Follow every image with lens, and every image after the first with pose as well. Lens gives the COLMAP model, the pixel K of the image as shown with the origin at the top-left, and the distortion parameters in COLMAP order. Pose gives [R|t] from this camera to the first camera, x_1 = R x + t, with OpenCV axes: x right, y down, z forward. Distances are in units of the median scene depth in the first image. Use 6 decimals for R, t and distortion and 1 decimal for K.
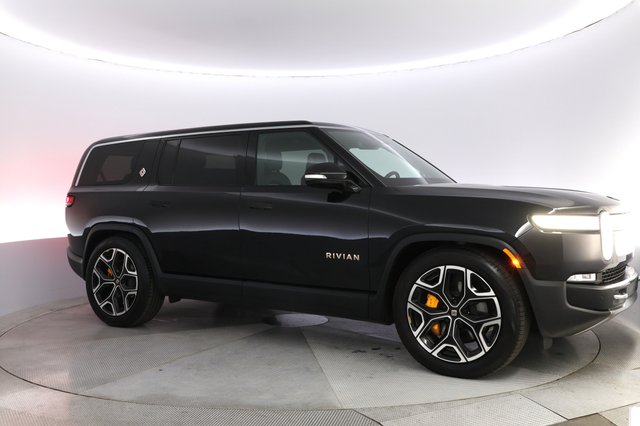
lens RADIAL K [[543.6, 0, 333.3], [0, 543.6, 211.3], [0, 0, 1]] dist [0.003204, -0.001237]
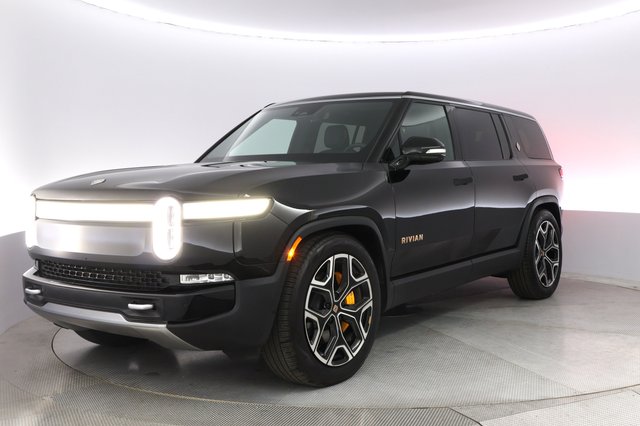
lens RADIAL K [[642.2, 0, 320.3], [0, 642.2, 192.2], [0, 0, 1]] dist [0.000356, -0.000548]
pose [[0.130931, -0.021310, 0.991162, -0.793655], [0.040249, 0.999059, 0.016163, -0.016774], [-0.990574, 0.037777, 0.131666, 0.880511]]
